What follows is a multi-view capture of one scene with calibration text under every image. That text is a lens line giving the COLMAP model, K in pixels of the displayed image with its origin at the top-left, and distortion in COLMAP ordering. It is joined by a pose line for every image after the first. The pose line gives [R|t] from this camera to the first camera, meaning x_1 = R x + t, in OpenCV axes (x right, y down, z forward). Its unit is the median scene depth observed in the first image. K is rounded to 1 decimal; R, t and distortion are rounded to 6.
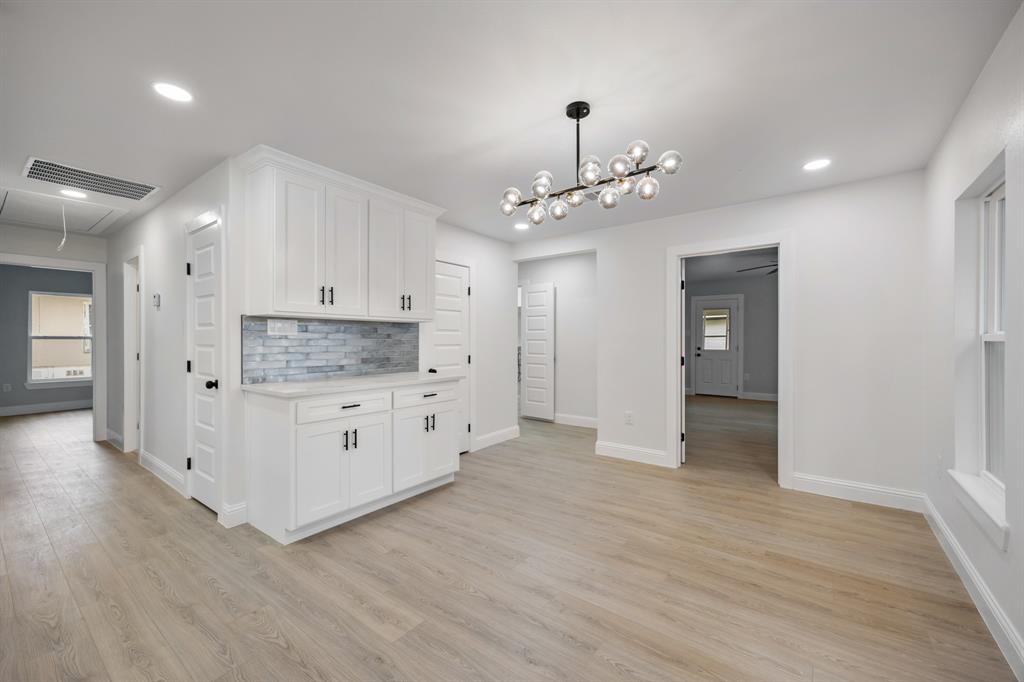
lens RADIAL K [[415.9, 0, 510.7], [0, 415.9, 342.6], [0, 0, 1]] dist [0.003180, 0.000140]
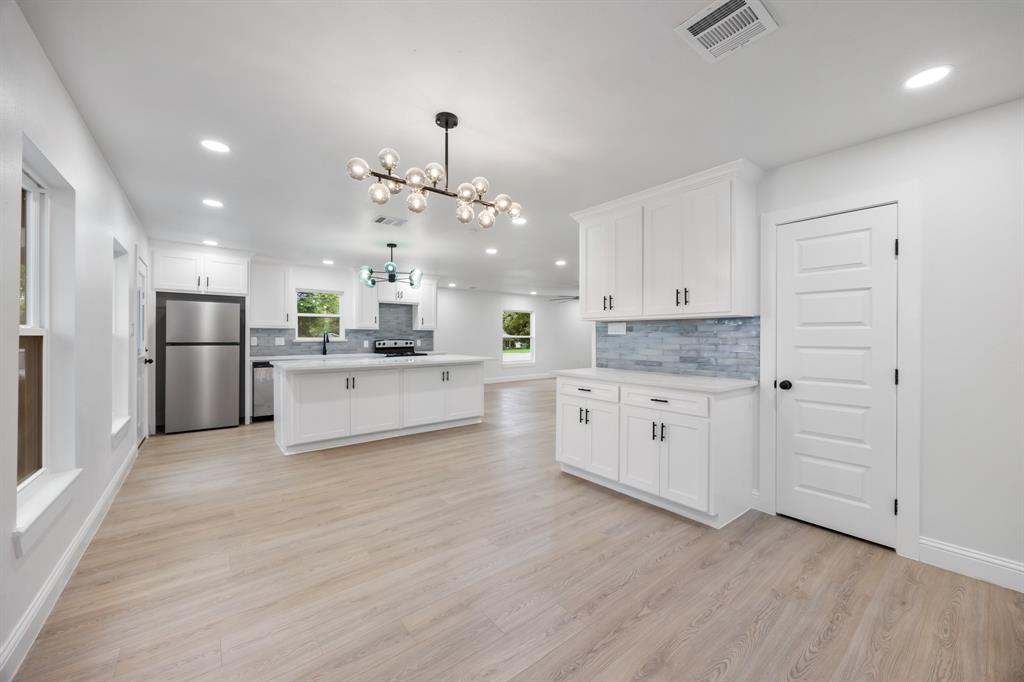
lens RADIAL K [[394.2, 0, 516.2], [0, 394.2, 339.8], [0, 0, 1]] dist [0.008894, 0.000127]
pose [[-0.243002, 0.009281, -0.969981, 0.753929], [-0.011886, 0.999851, 0.012545, -0.011599], [0.969953, 0.014578, -0.242856, 0.978108]]
